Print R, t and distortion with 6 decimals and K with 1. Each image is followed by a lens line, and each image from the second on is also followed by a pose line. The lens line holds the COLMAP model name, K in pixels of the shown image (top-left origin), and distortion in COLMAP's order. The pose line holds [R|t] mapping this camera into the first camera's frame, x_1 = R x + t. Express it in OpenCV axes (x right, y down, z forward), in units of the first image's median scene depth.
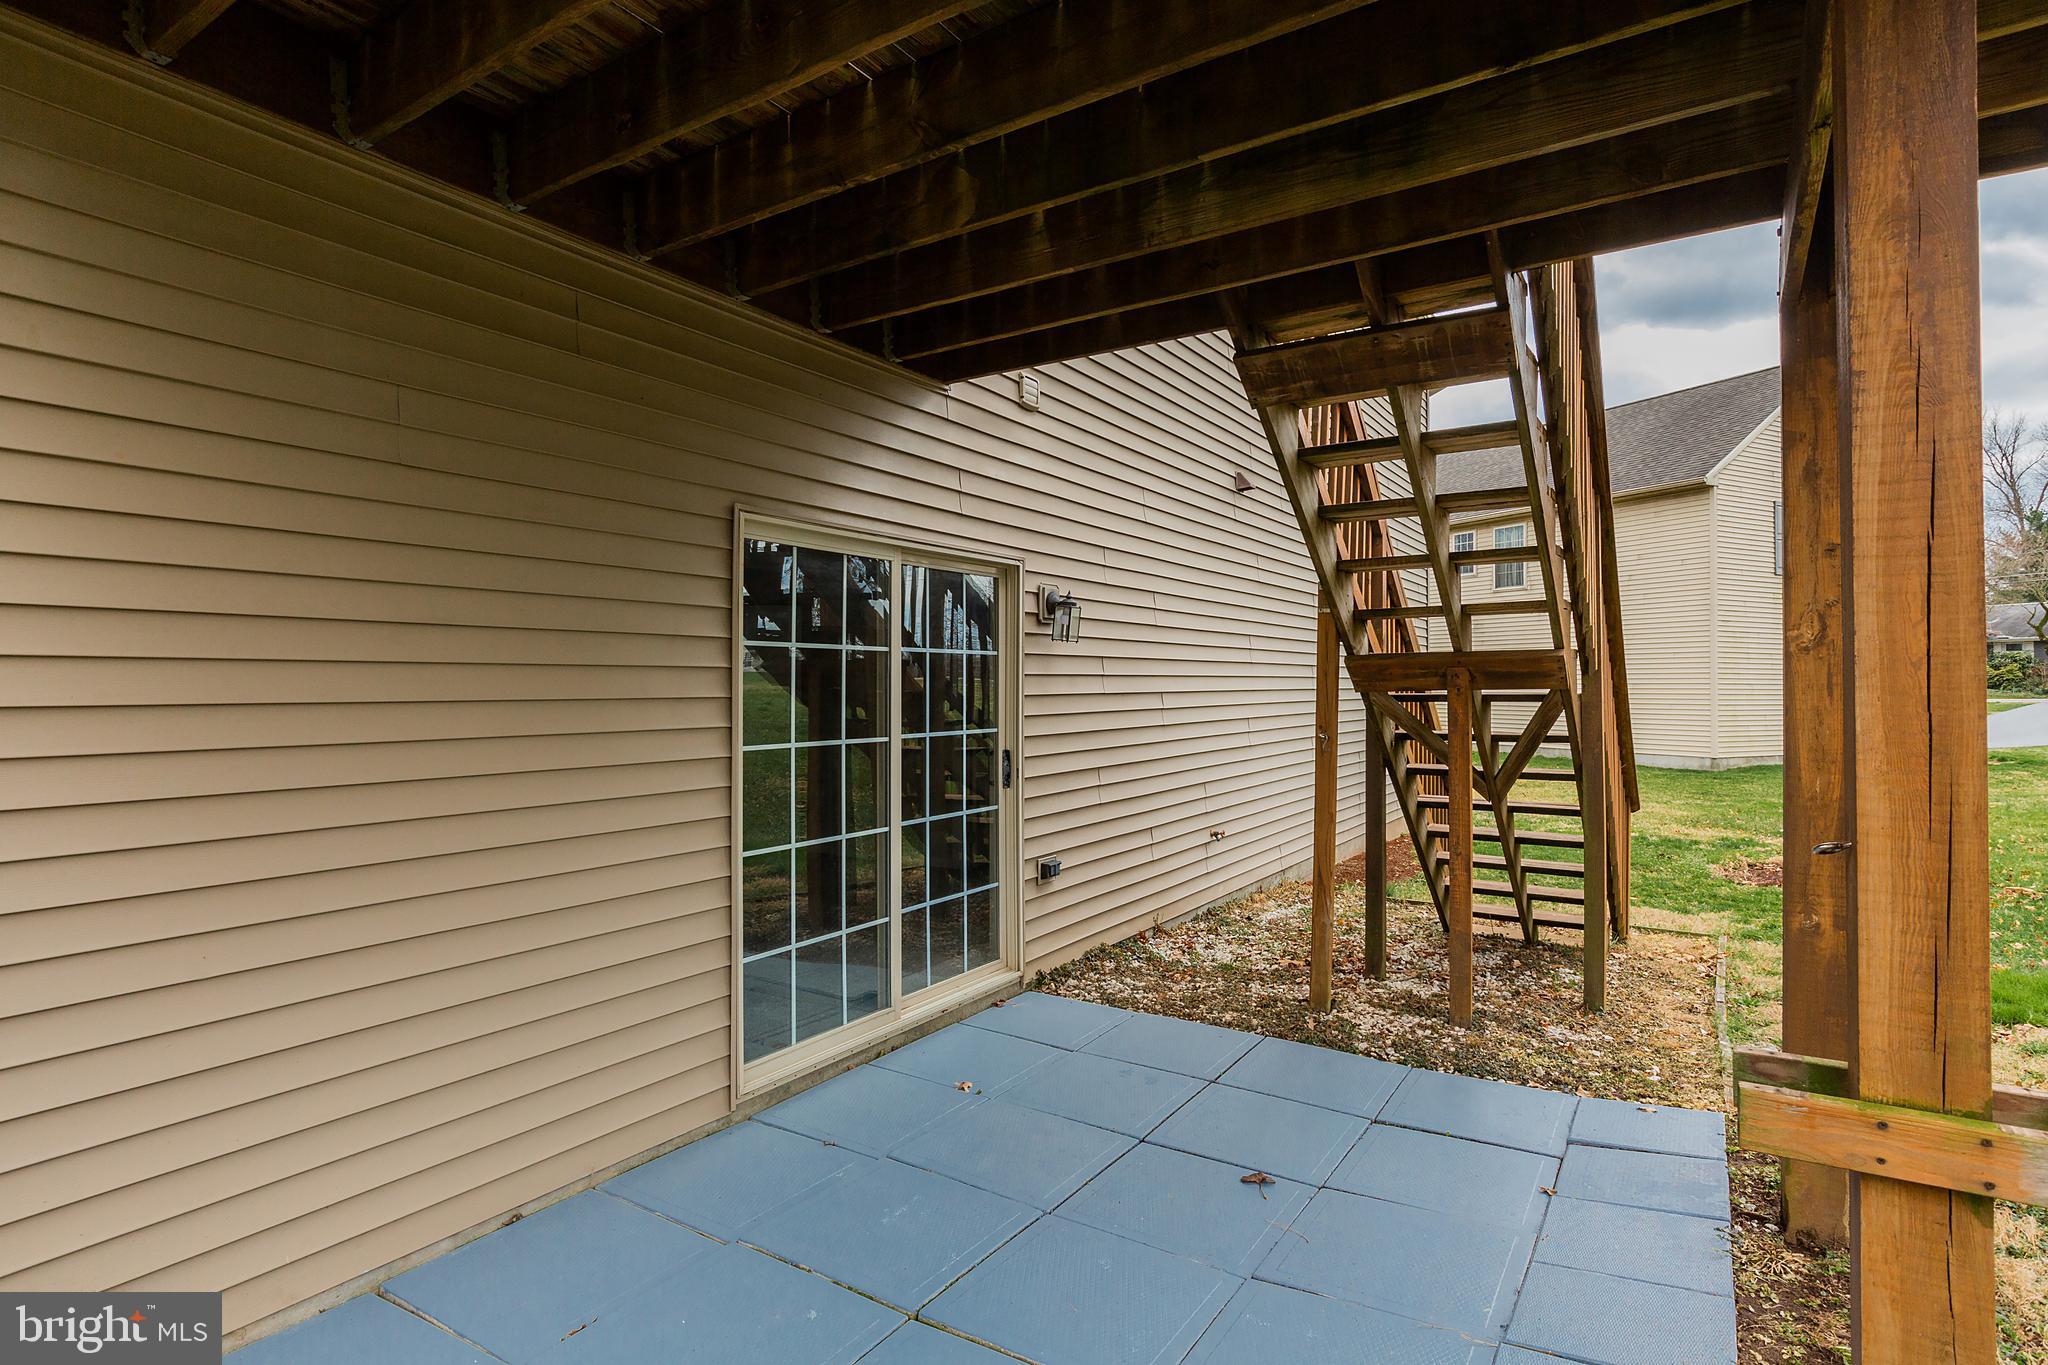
lens RADIAL K [[1063.8, 0, 1027.1], [0, 1063.8, 677.2], [0, 0, 1]] dist [0.000914, 0.000121]
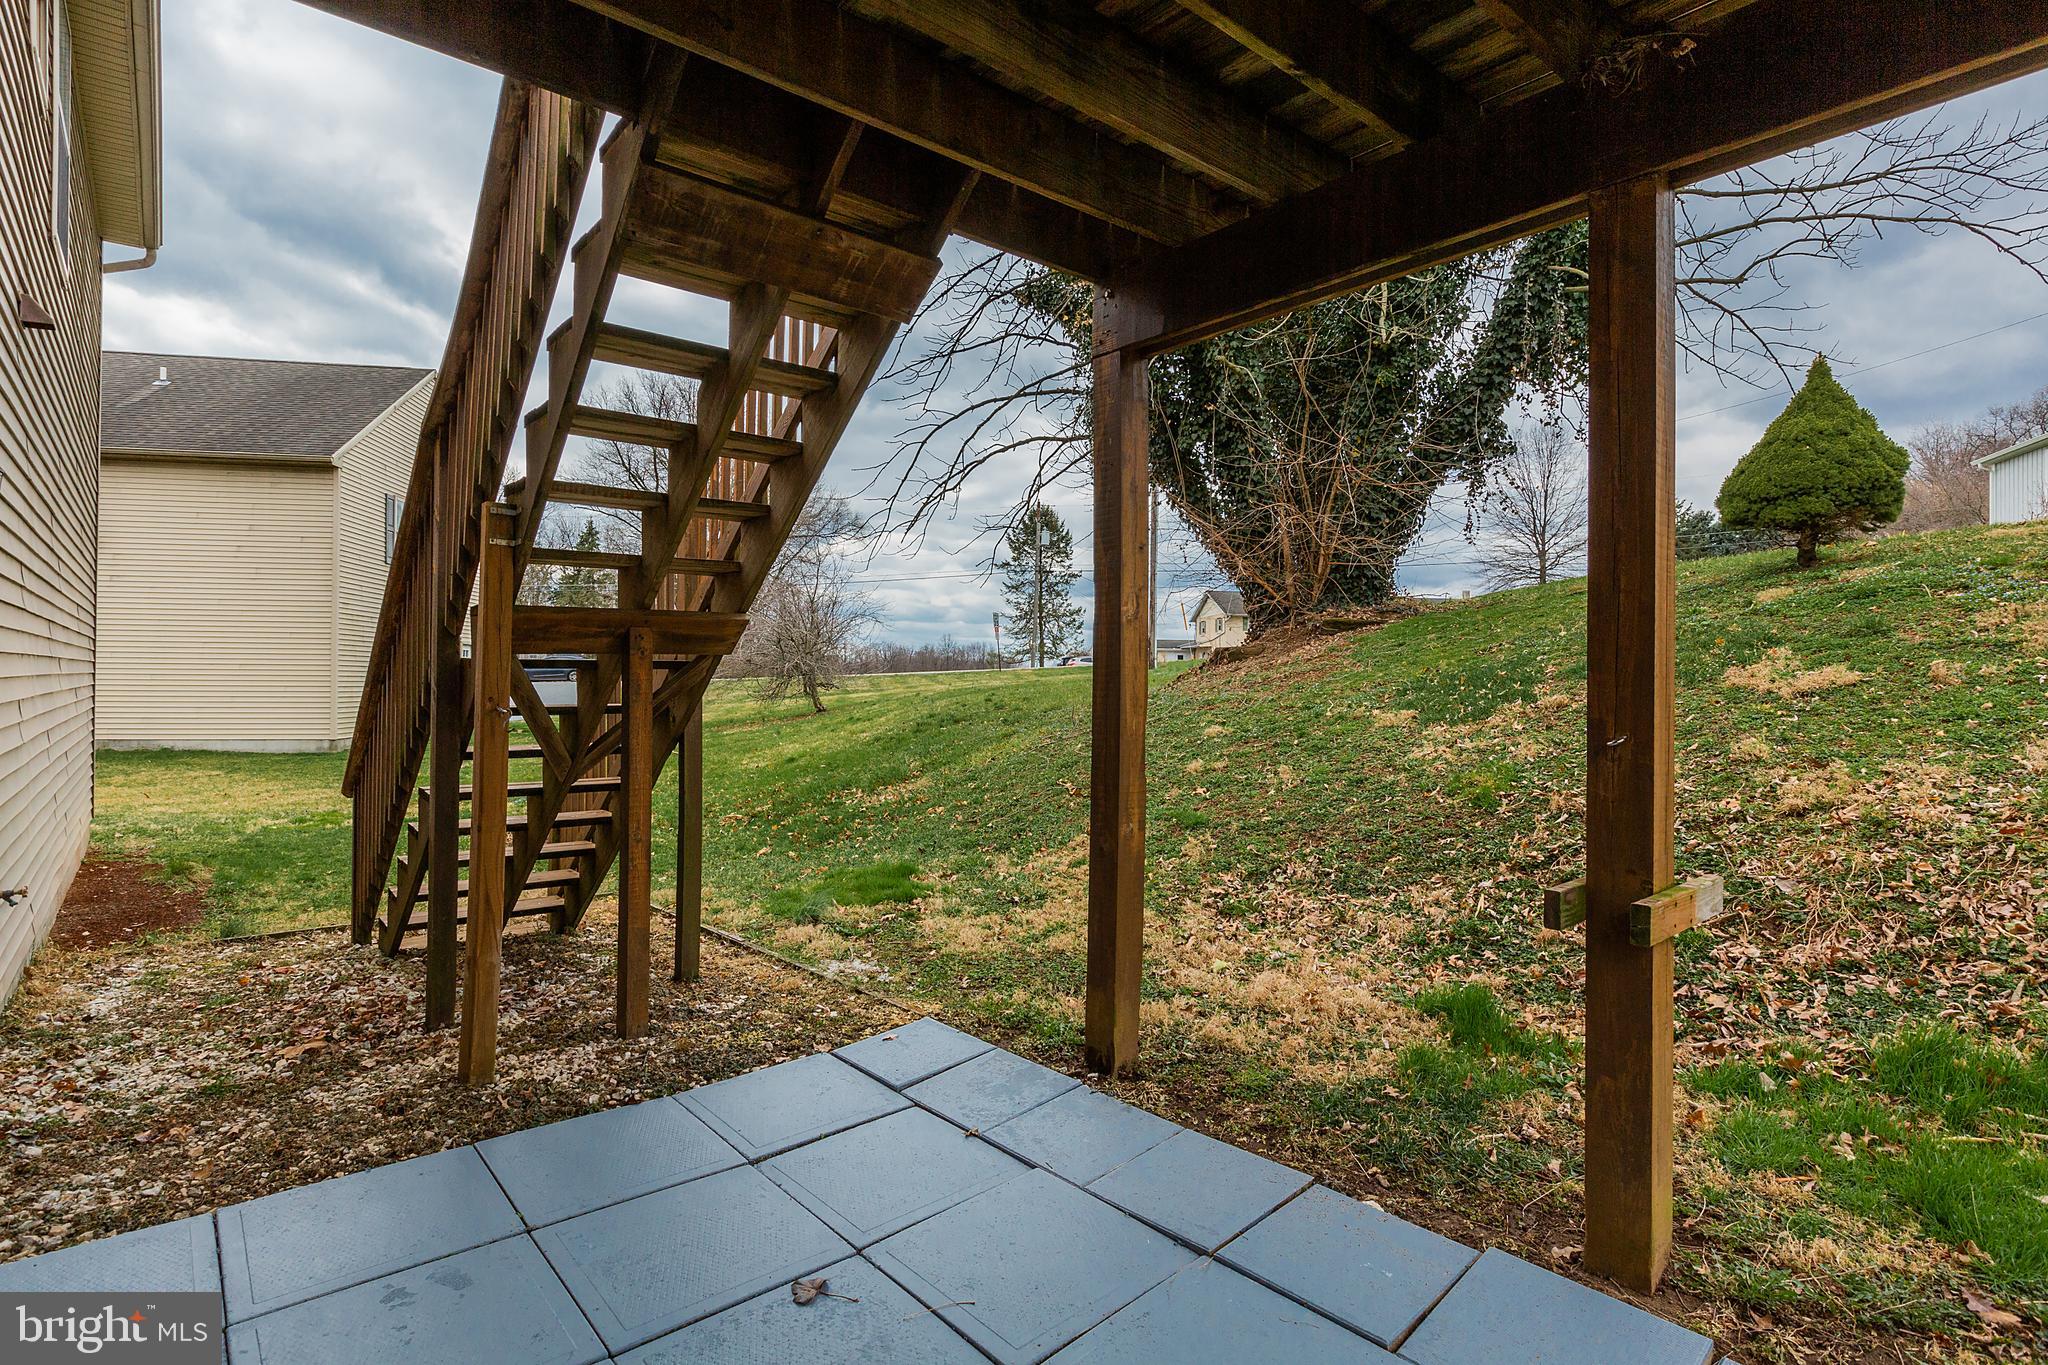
lens RADIAL K [[998.7, 0, 1031.6], [0, 998.7, 678.4], [0, 0, 1]] dist [-0.000667, -0.000395]
pose [[0.287156, 0.002749, 0.957880, -0.273860], [-0.016263, 0.999866, 0.002006, 0.024577], [-0.957746, -0.016154, 0.287162, 0.433565]]
